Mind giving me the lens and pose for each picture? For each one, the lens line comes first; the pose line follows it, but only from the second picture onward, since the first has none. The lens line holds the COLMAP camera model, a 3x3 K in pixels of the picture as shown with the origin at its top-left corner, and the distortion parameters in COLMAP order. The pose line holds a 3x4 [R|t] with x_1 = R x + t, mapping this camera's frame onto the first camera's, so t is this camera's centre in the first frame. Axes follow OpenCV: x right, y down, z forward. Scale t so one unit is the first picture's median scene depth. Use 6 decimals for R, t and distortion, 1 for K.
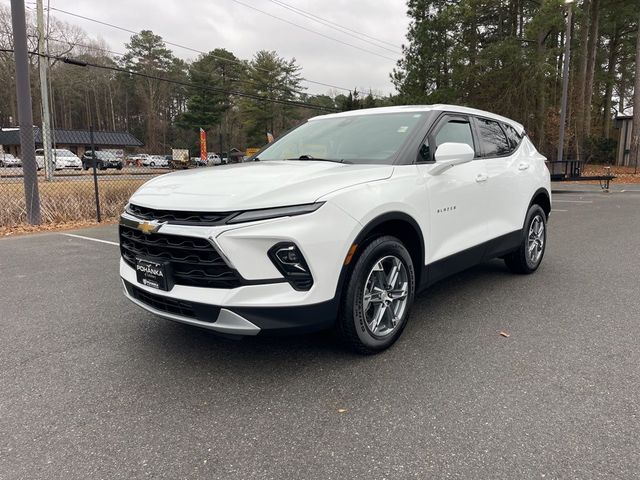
lens RADIAL K [[479.2, 0, 323.3], [0, 479.2, 241.2], [0, 0, 1]] dist [0.052515, -0.059283]
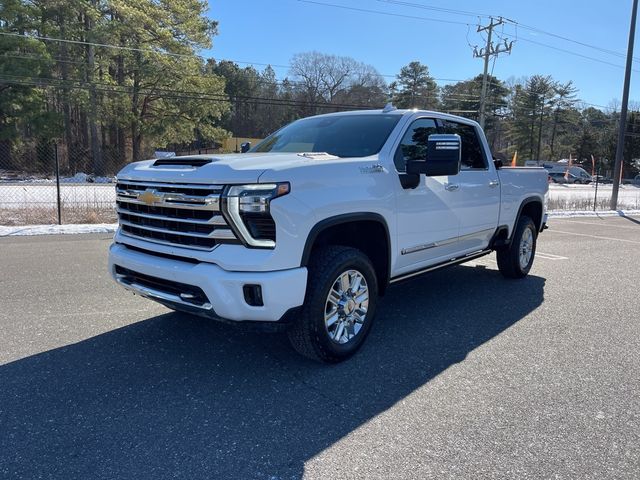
lens RADIAL K [[479.2, 0, 315.9], [0, 479.2, 237.2], [0, 0, 1]] dist [0.052515, -0.059283]
pose [[0.901904, 0.078827, -0.424683, -0.084249], [-0.093523, 0.995521, -0.013833, 0.022926], [0.421691, 0.052194, 0.905236, -0.163096]]
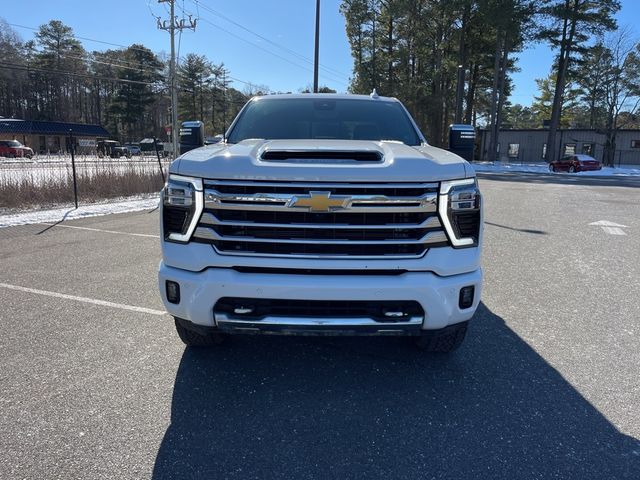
lens RADIAL K [[479.2, 0, 317.9], [0, 479.2, 233.7], [0, 0, 1]] dist [0.052515, -0.059283]
pose [[0.972251, -0.024862, 0.232615, -0.114969], [0.023840, 0.999690, 0.007202, 0.022307], [-0.232722, -0.001456, 0.972542, -0.162948]]
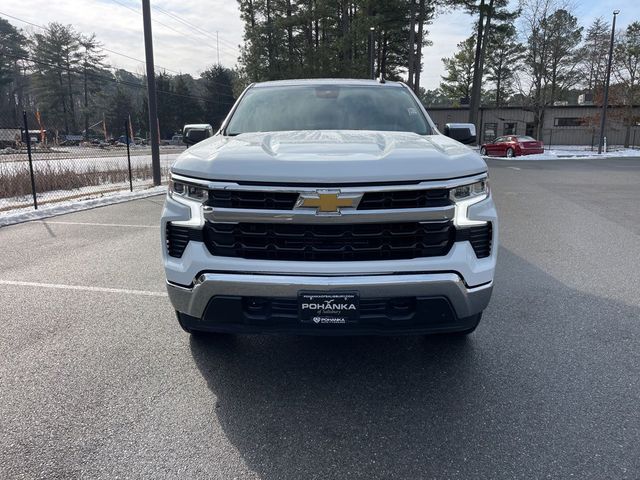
lens RADIAL K [[479.2, 0, 315.6], [0, 479.2, 238.9], [0, 0, 1]] dist [0.052515, -0.059283]
pose [[0.914140, -0.085500, 0.396279, -0.073319], [0.070114, 0.996120, 0.053179, 0.008604], [-0.399288, -0.020828, 0.916589, -0.072176]]
